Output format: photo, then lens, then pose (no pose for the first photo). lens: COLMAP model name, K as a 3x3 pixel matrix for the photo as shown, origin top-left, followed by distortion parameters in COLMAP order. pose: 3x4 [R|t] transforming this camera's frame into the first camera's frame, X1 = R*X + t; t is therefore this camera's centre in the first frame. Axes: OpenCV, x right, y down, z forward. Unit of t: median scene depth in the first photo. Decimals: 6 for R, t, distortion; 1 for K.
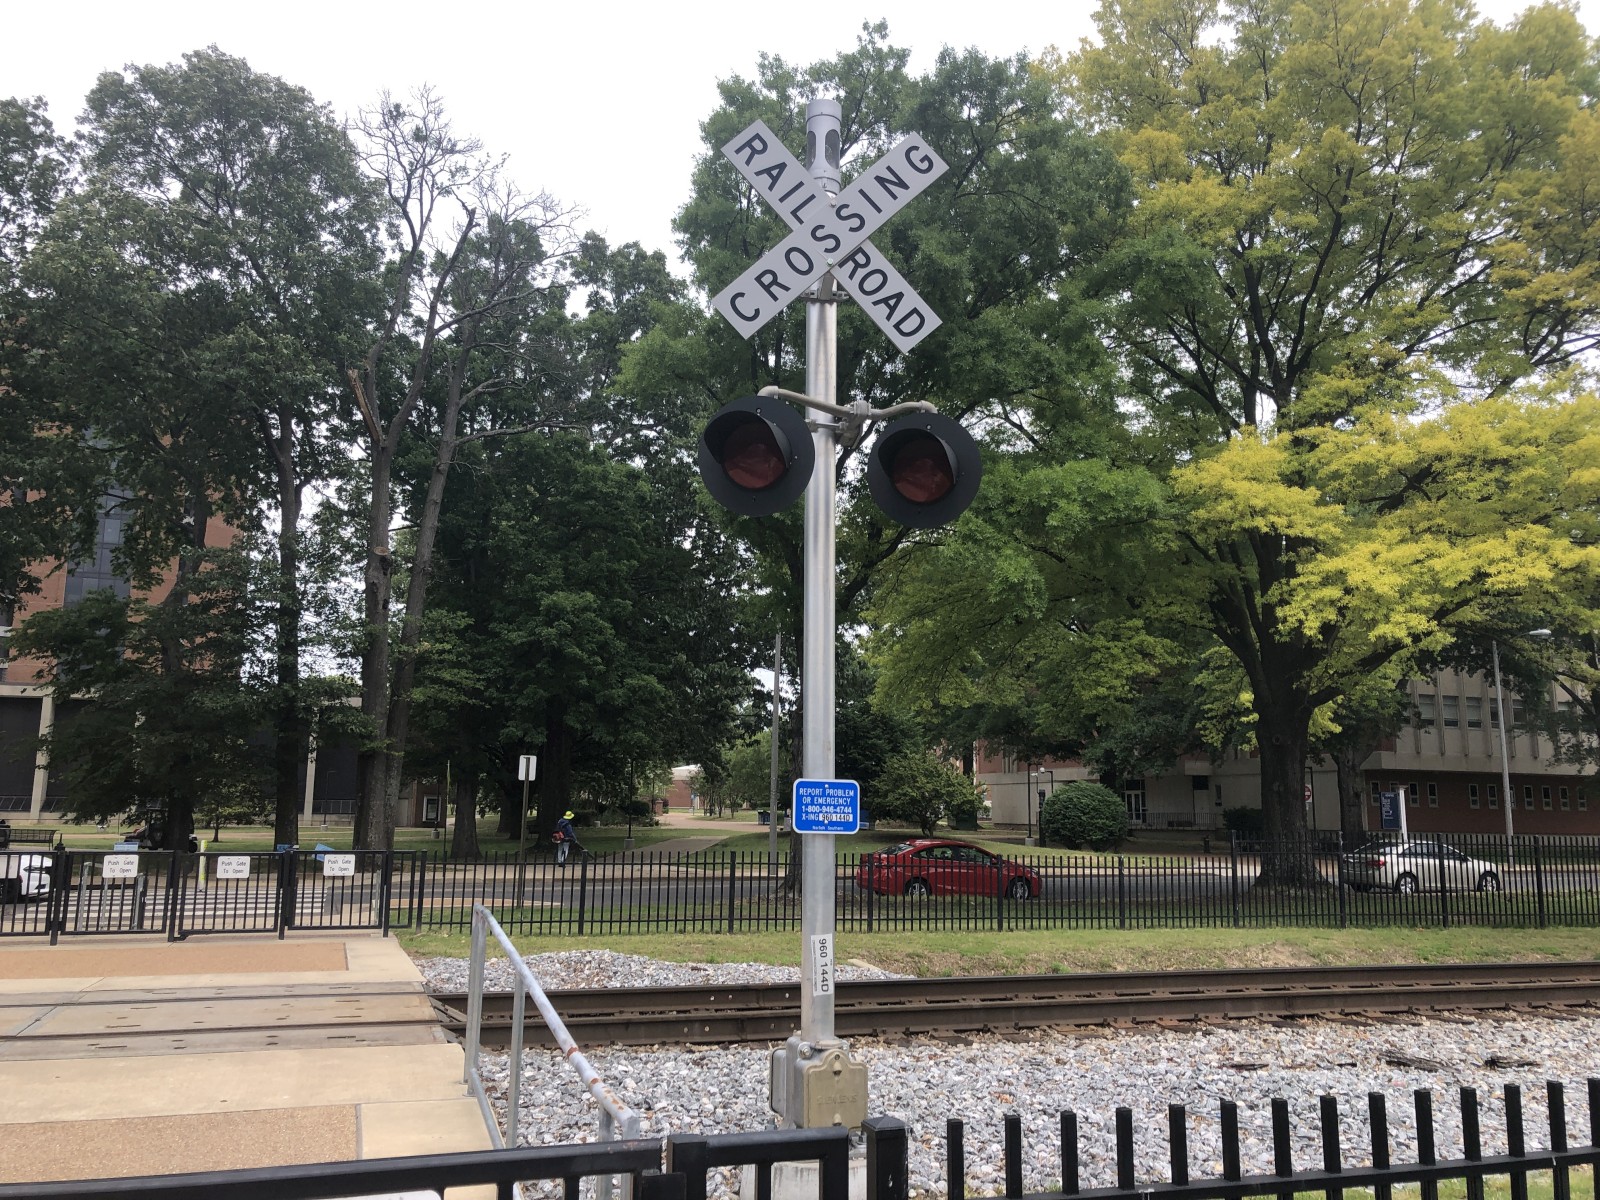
lens RADIAL K [[1314.0, 0, 796.5], [0, 1314.0, 599.4], [0, 0, 1]] dist [0.039156, -0.039547]
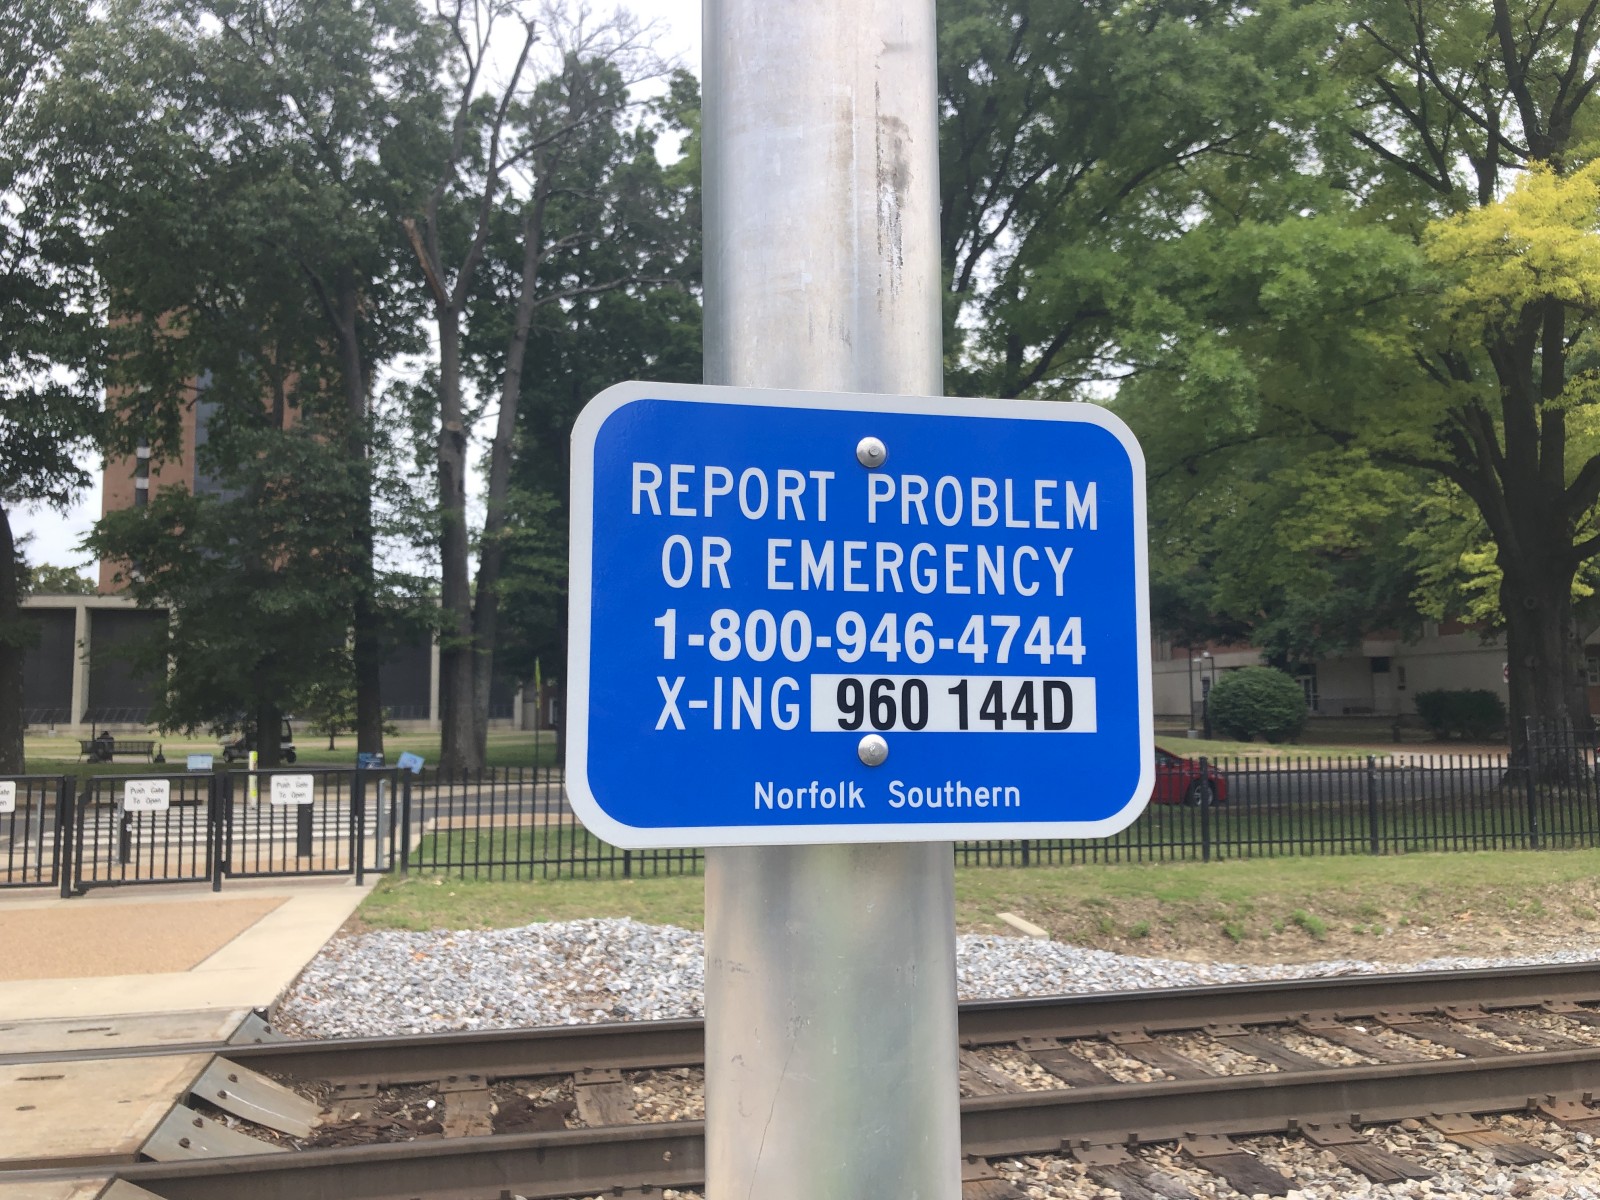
lens RADIAL K [[1314.0, 0, 796.5], [0, 1314.0, 599.4], [0, 0, 1]] dist [0.039156, -0.039547]
pose [[0.994249, -0.029919, -0.102826, 0.006684], [0.037788, 0.996433, 0.075452, 0.034820], [0.100202, -0.078904, 0.991834, 0.209032]]
